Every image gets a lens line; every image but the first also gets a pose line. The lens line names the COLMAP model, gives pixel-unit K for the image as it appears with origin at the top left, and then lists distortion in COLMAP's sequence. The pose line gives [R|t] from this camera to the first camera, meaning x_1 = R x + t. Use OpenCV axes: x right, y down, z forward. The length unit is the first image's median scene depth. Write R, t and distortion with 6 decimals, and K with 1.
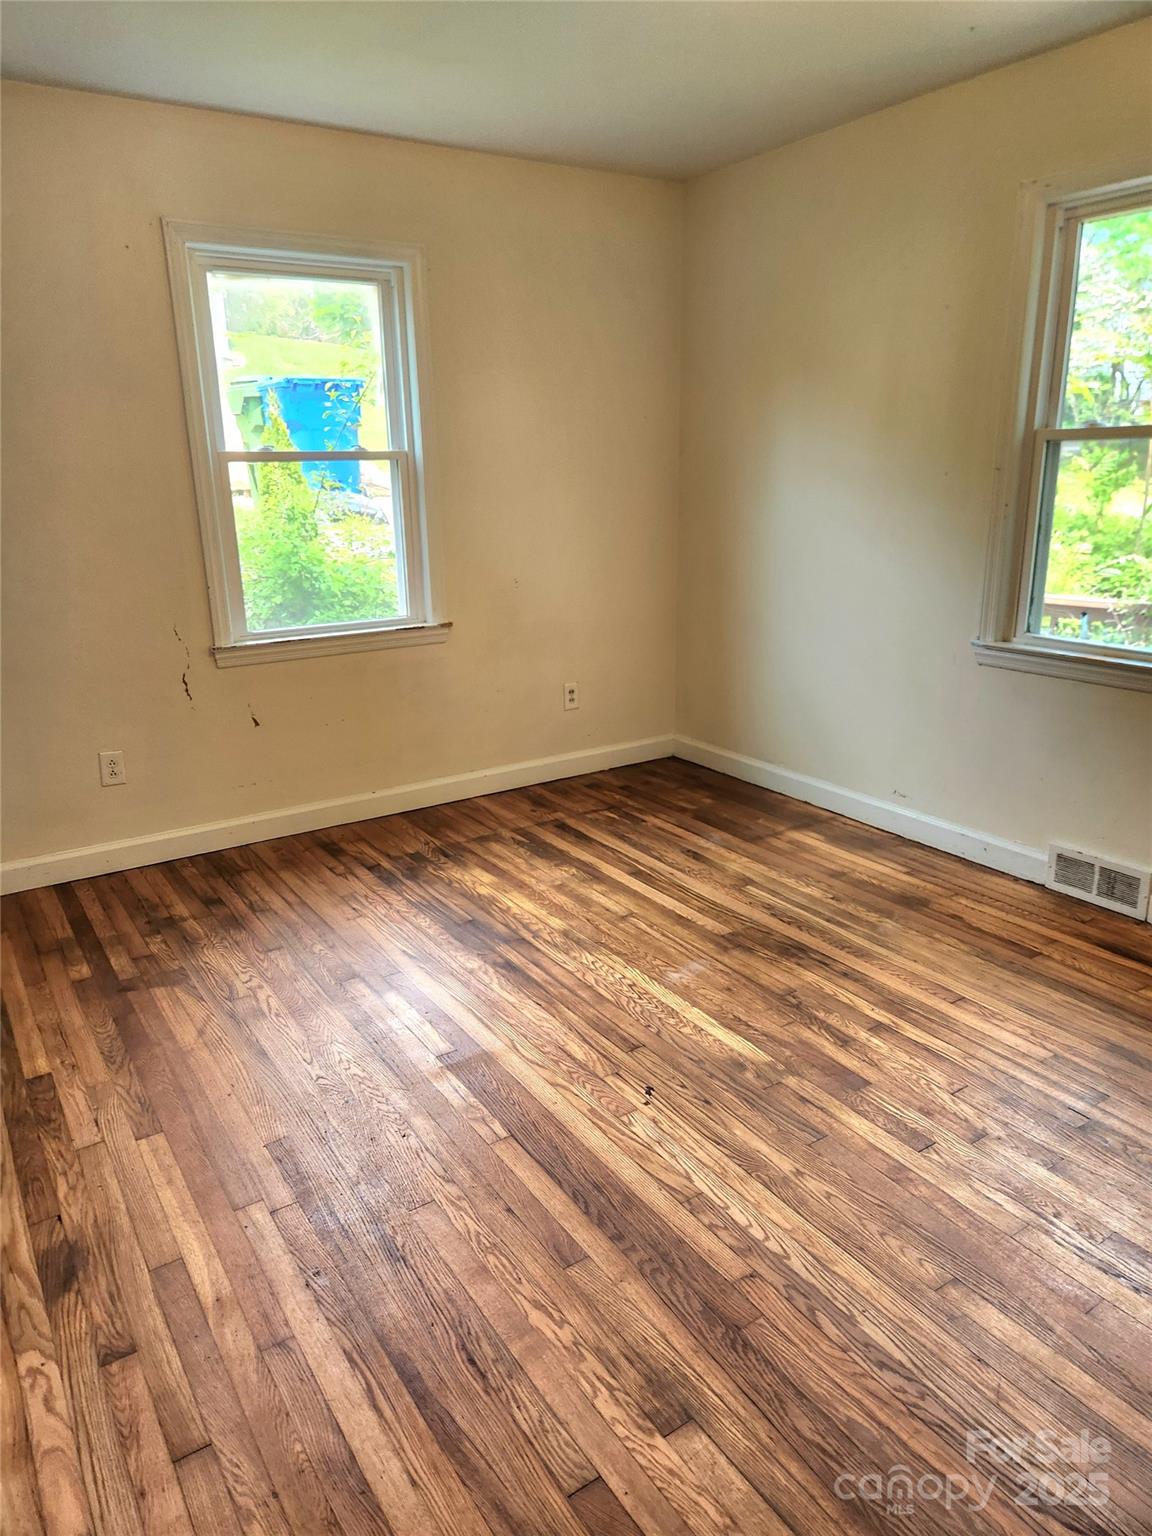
lens RADIAL K [[1044.8, 0, 578.3], [0, 1044.8, 776.4], [0, 0, 1]] dist [0.052571, -0.039297]
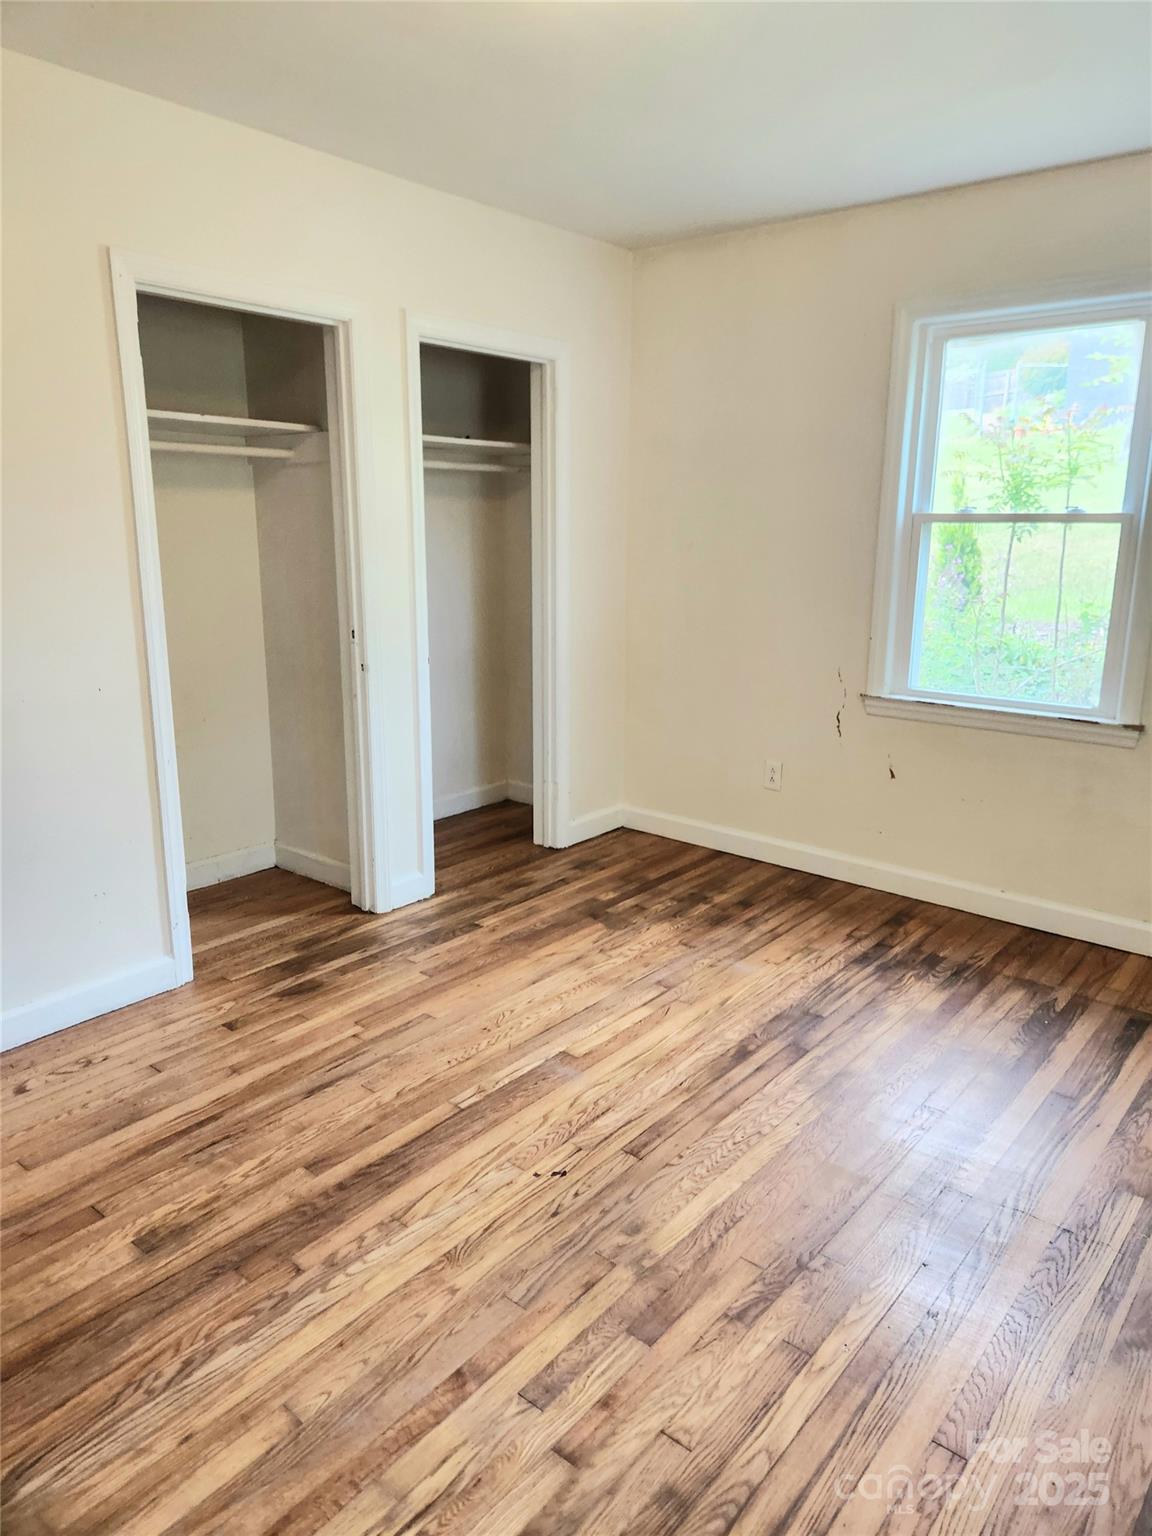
lens RADIAL K [[1044.8, 0, 570.4], [0, 1044.8, 760.1], [0, 0, 1]] dist [0.052571, -0.039297]
pose [[0.288309, 0.242416, -0.926343, 0.645121], [-0.295566, 0.942712, 0.154710, -0.154801], [0.910779, 0.229191, 0.343443, 0.438484]]
